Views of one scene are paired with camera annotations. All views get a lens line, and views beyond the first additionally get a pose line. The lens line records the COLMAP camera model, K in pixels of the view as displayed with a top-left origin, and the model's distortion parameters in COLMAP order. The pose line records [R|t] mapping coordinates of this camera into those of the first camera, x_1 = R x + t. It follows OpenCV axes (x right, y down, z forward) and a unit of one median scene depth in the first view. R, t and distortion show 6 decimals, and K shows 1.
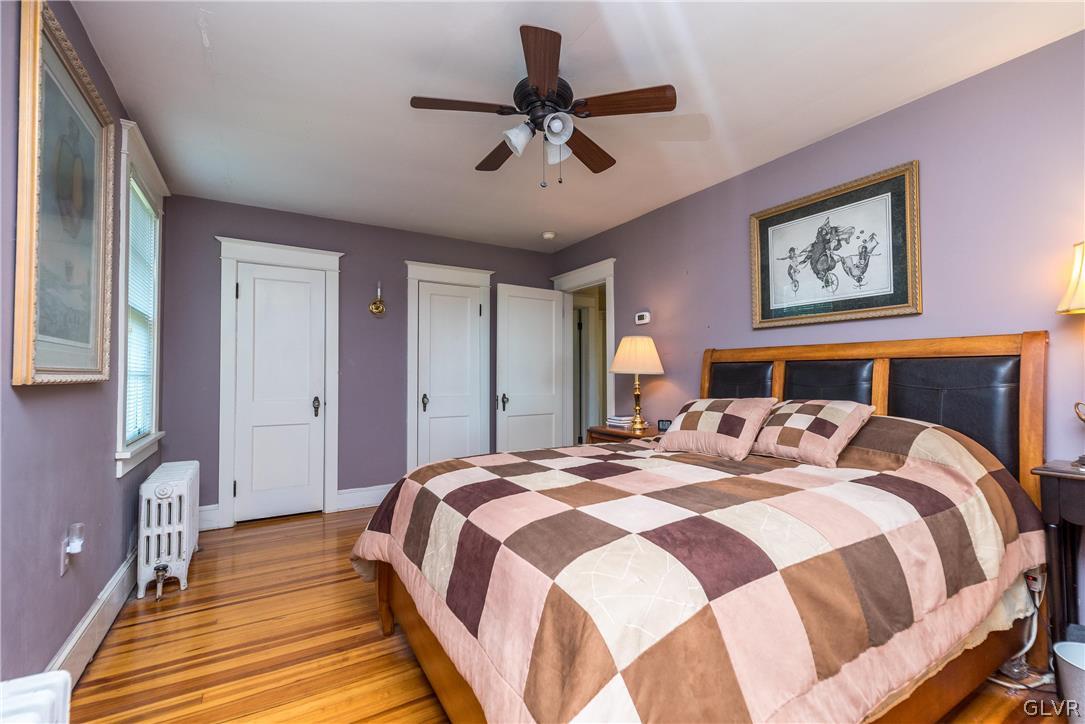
lens RADIAL K [[478.6, 0, 541.9], [0, 478.6, 366.9], [0, 0, 1]] dist [0.005043, 0.000068]
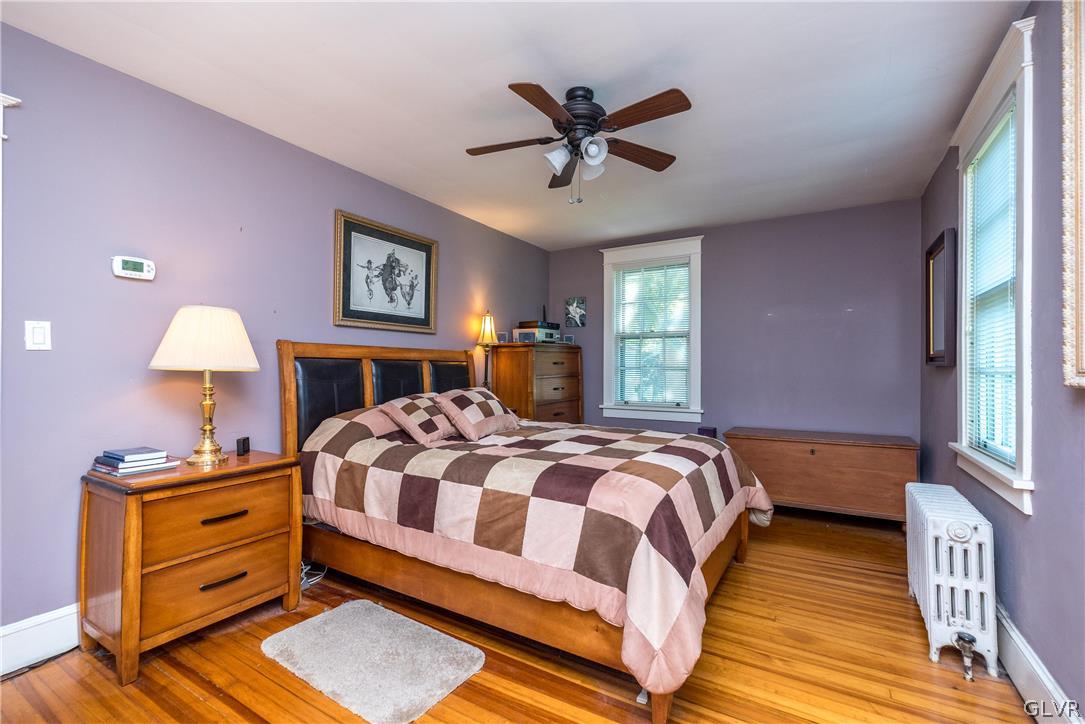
lens RADIAL K [[478.6, 0, 543.6], [0, 478.6, 358.4], [0, 0, 1]] dist [0.005043, 0.000068]
pose [[-0.470310, 0.005051, 0.882487, -0.690078], [-0.034902, 0.999095, -0.024319, -0.001403], [-0.881811, -0.042238, -0.469707, 1.178679]]
